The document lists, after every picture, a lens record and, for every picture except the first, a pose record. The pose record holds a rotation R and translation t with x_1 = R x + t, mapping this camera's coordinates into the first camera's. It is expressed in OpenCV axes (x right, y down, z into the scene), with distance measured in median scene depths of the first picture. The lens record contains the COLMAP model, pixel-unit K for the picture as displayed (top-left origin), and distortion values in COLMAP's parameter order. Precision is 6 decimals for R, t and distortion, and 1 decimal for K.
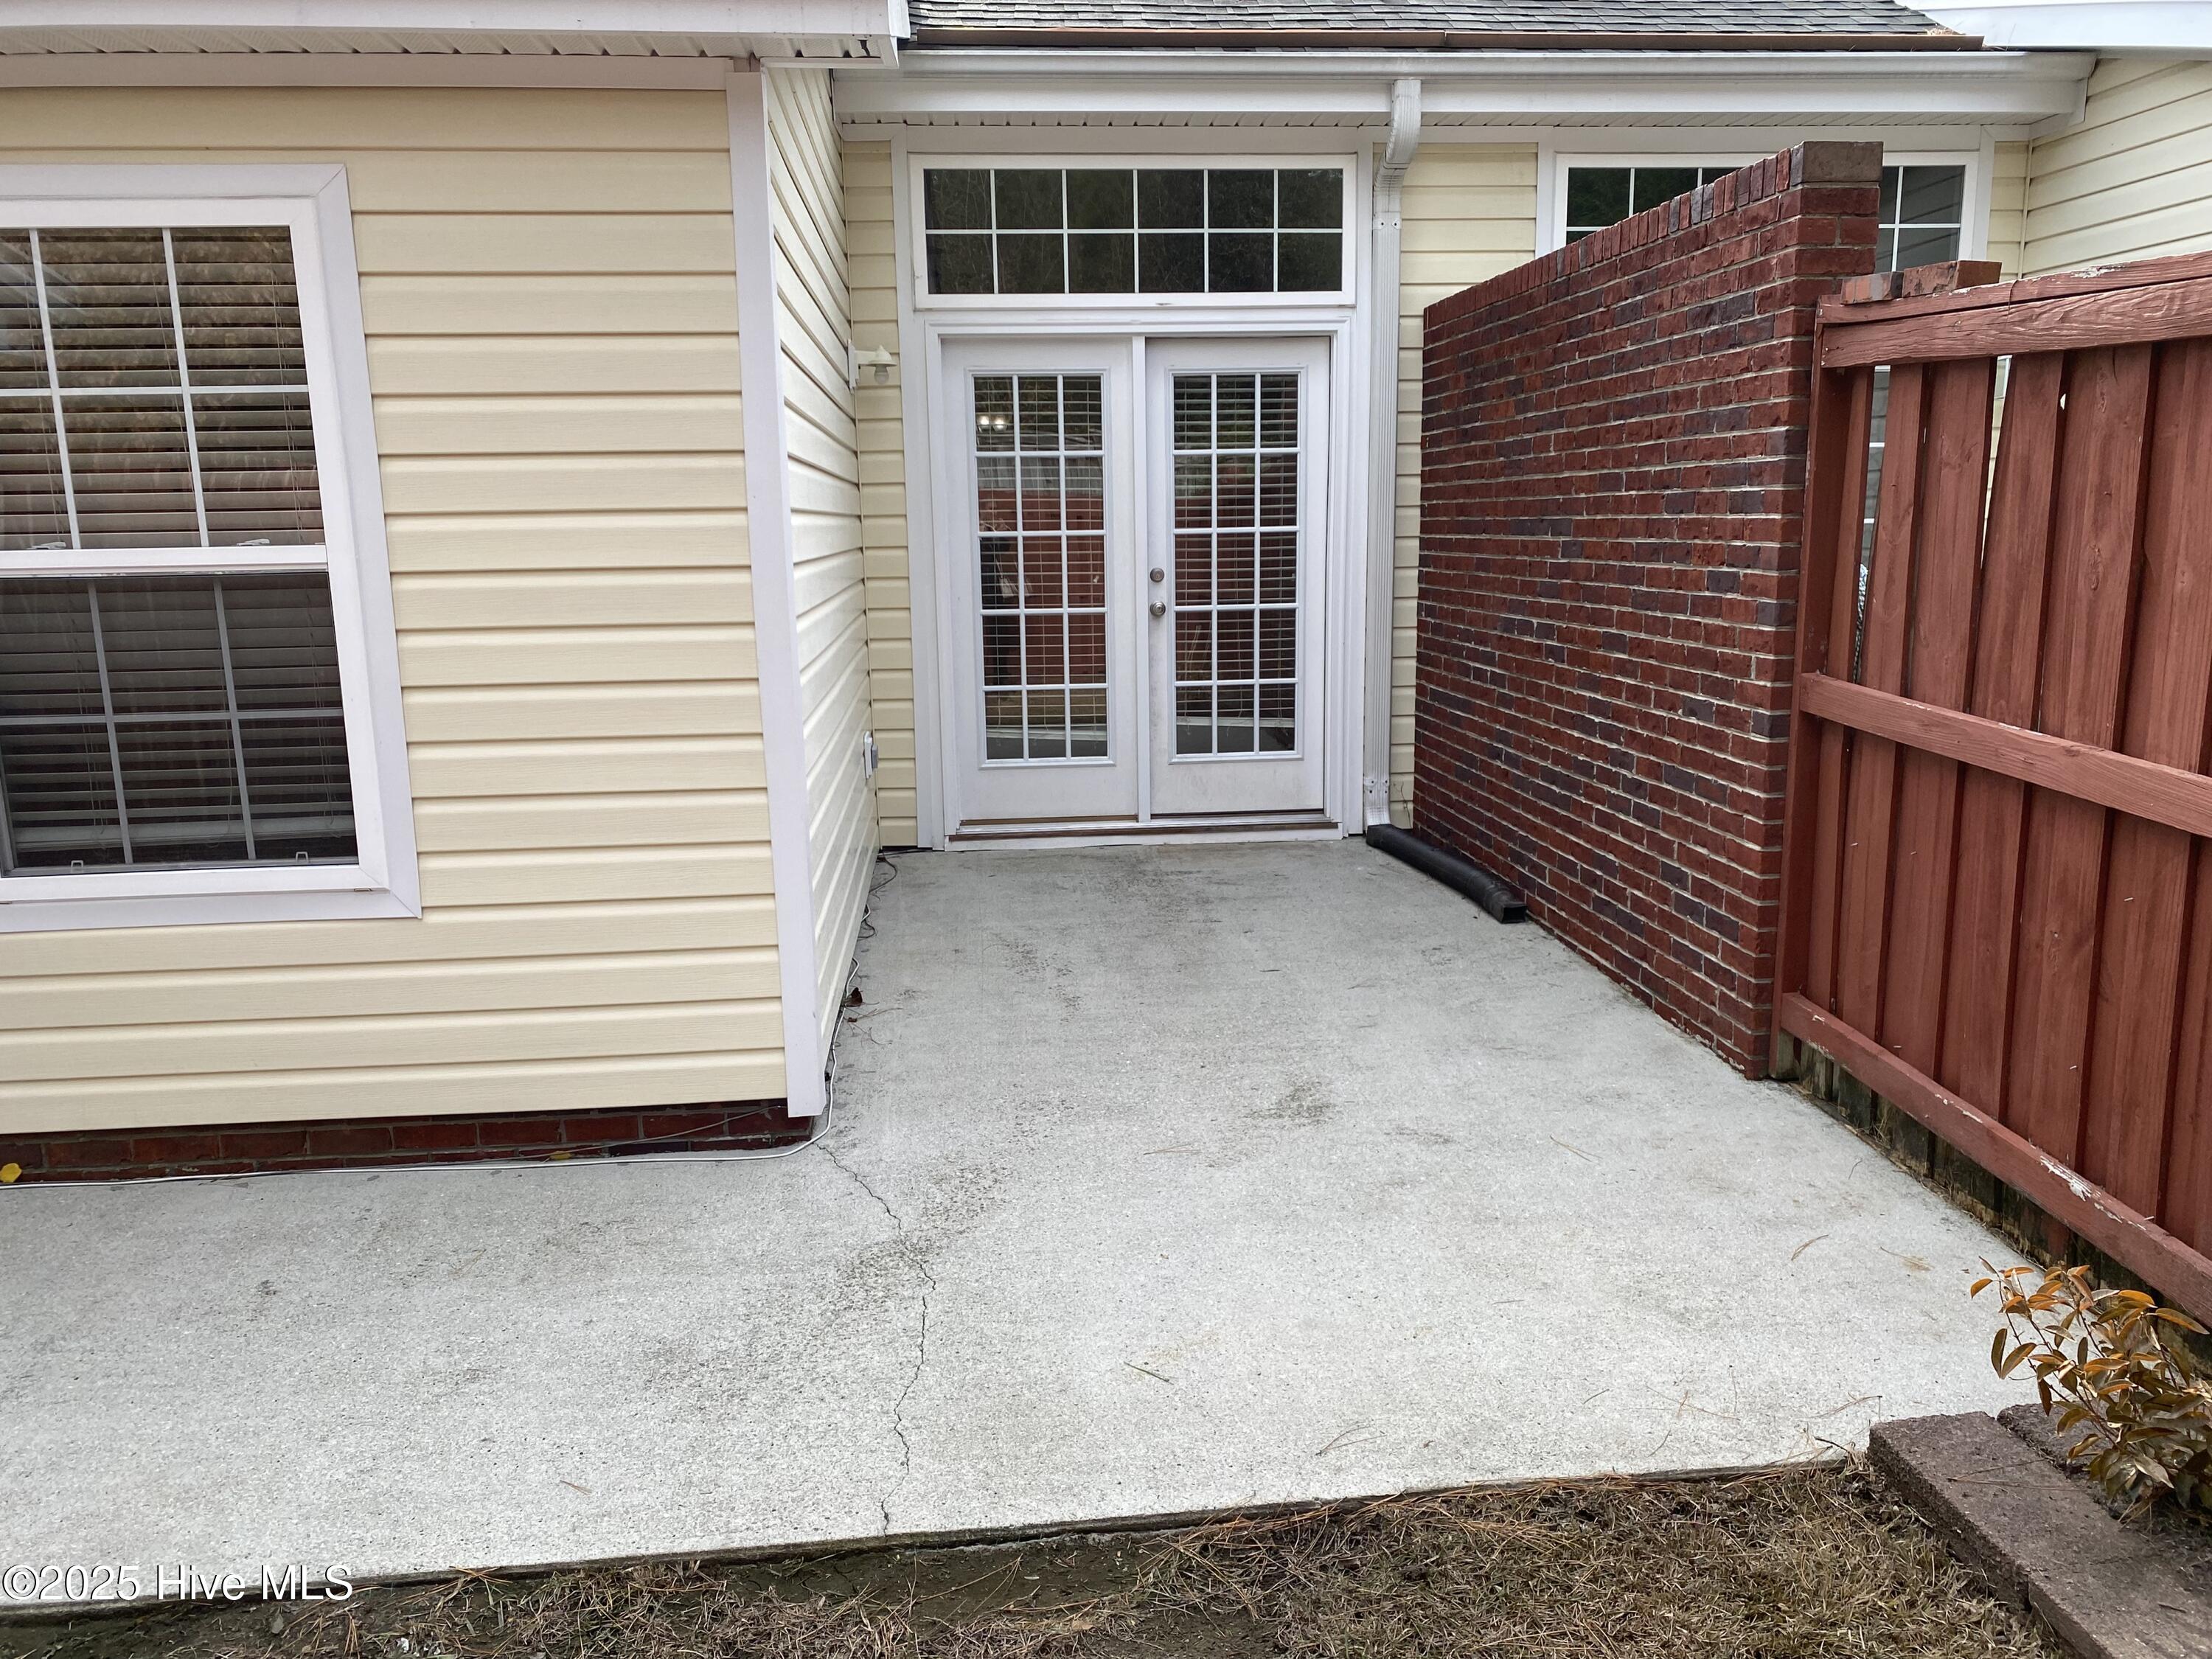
lens RADIAL K [[1699.4, 0, 1105.9], [0, 1699.4, 832.9], [0, 0, 1]] dist [0.060491, -0.056569]
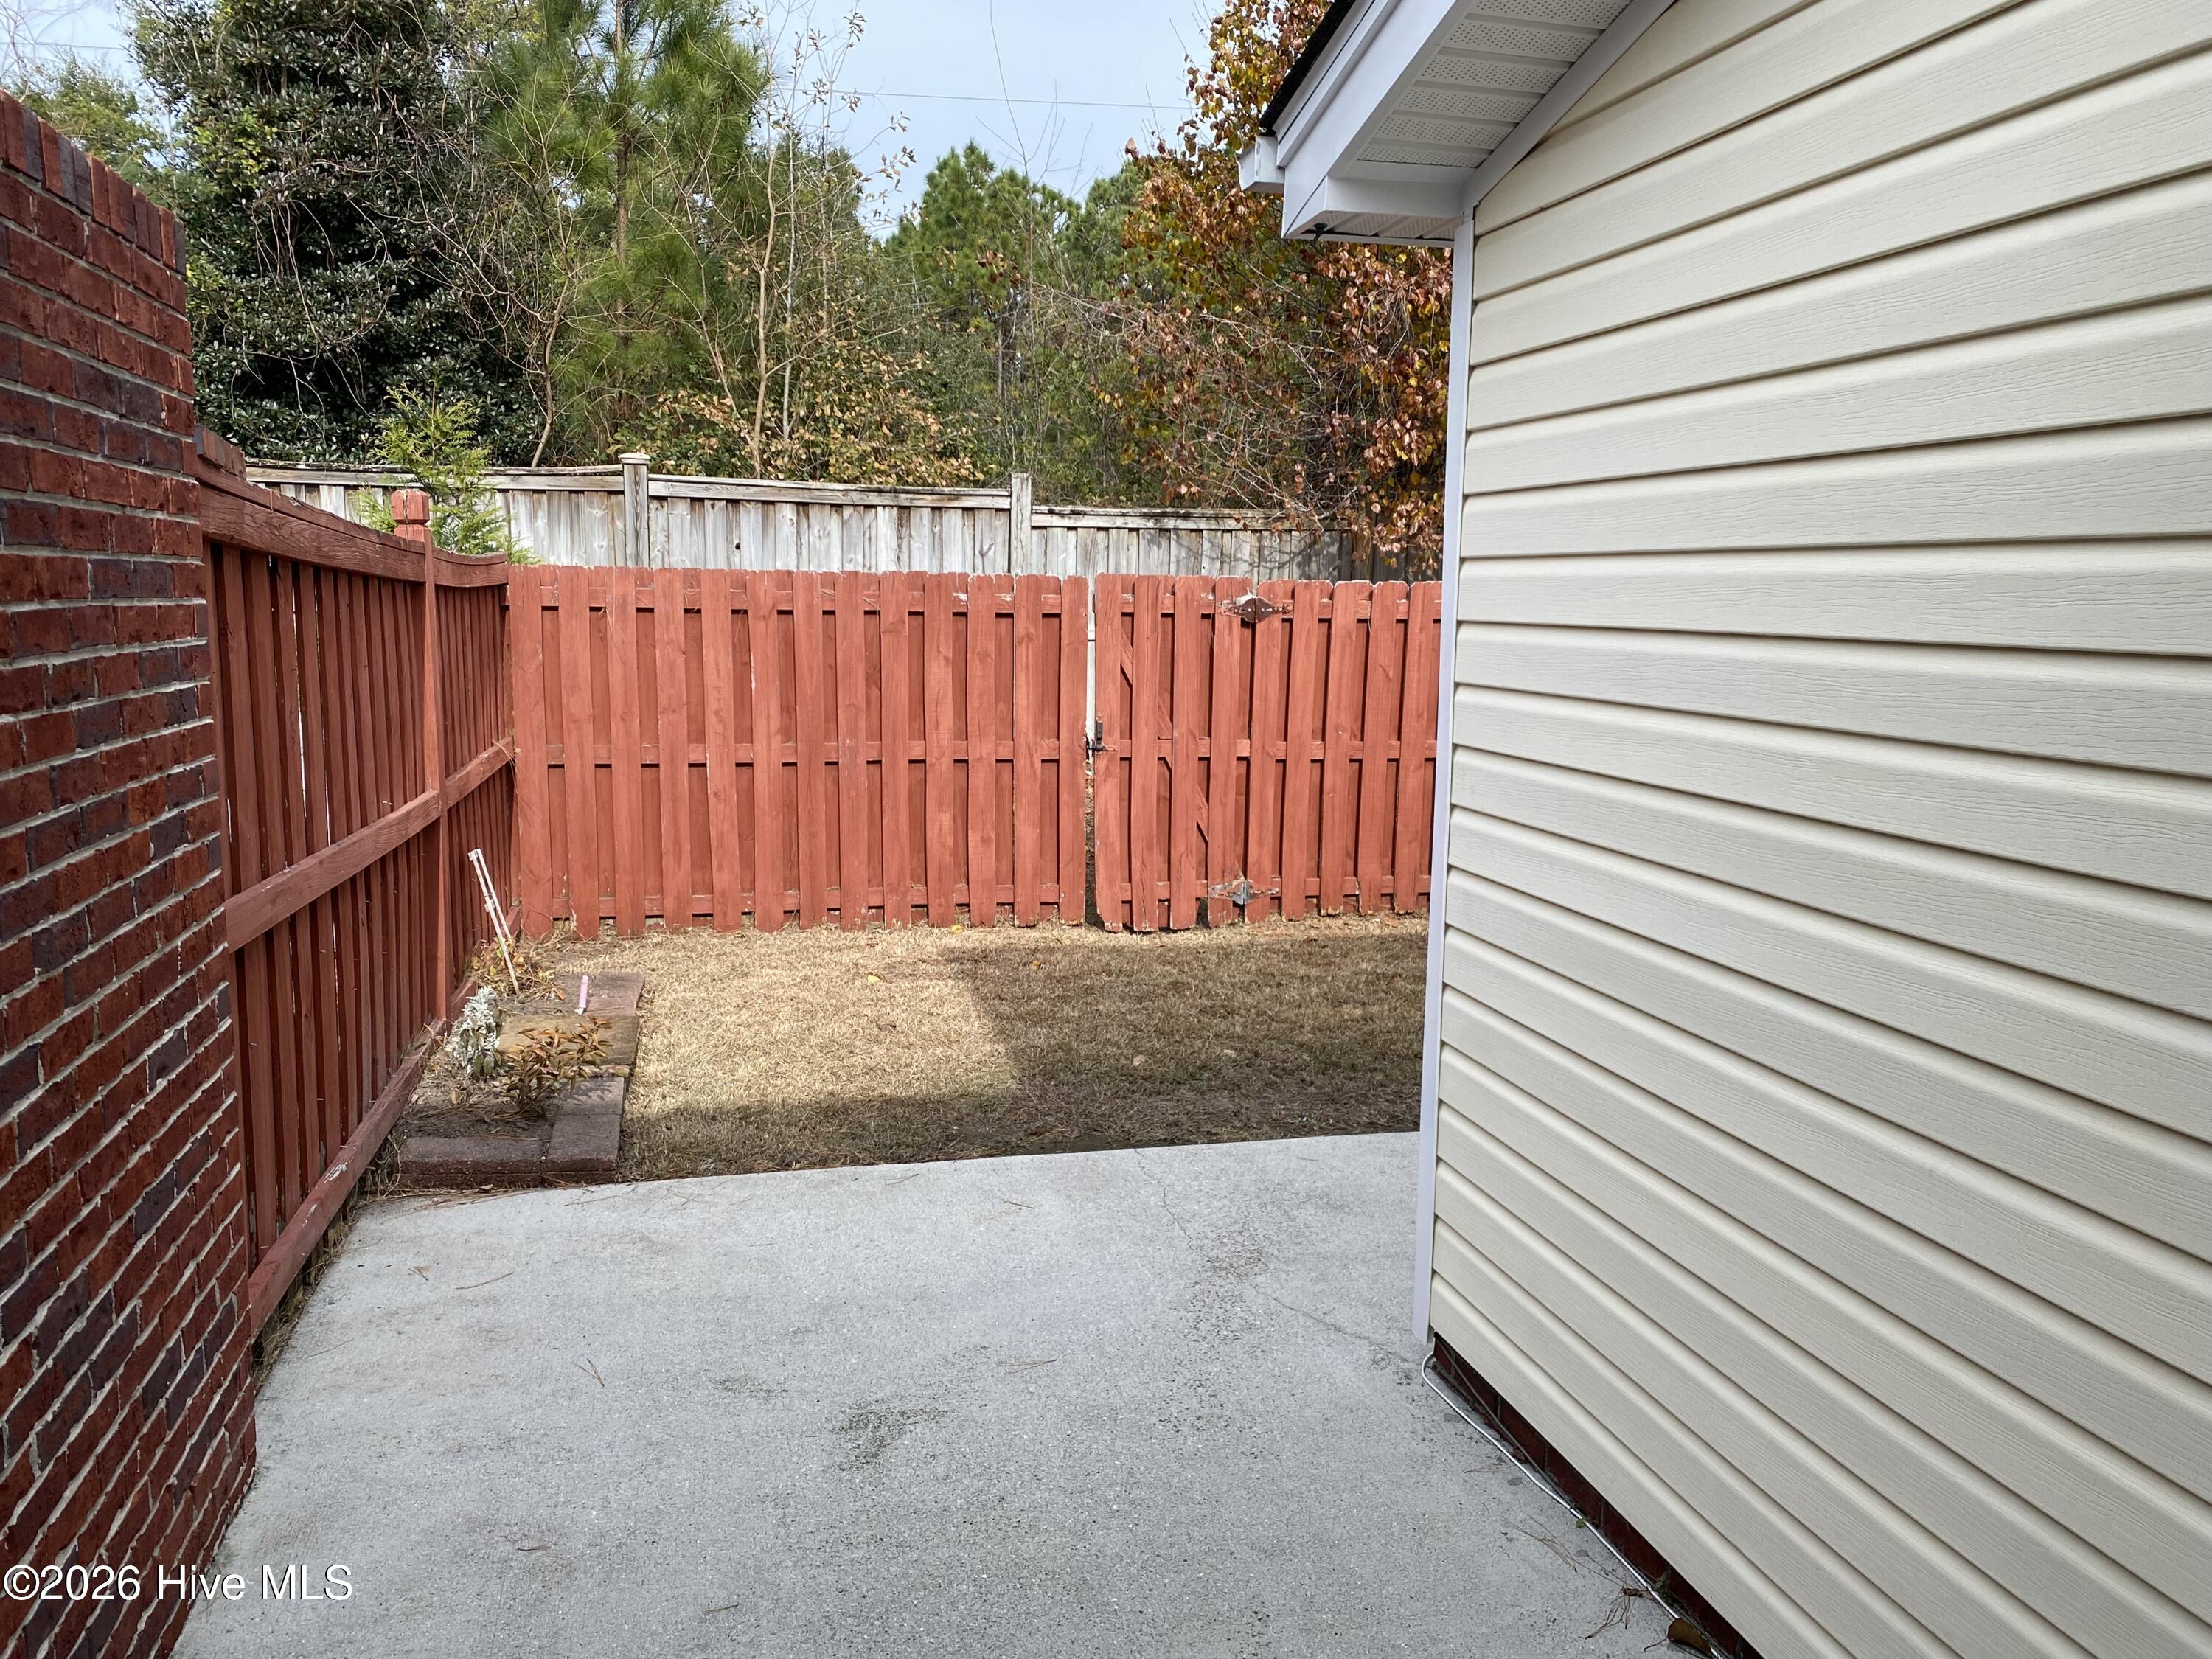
lens RADIAL K [[1699.4, 0, 1108.5], [0, 1699.4, 825.9], [0, 0, 1]] dist [0.060491, -0.056569]
pose [[-0.988239, 0.028904, -0.150162, 0.131235], [-0.020565, 0.947934, 0.317802, -0.402565], [0.151530, 0.317152, -0.936191, 1.852701]]
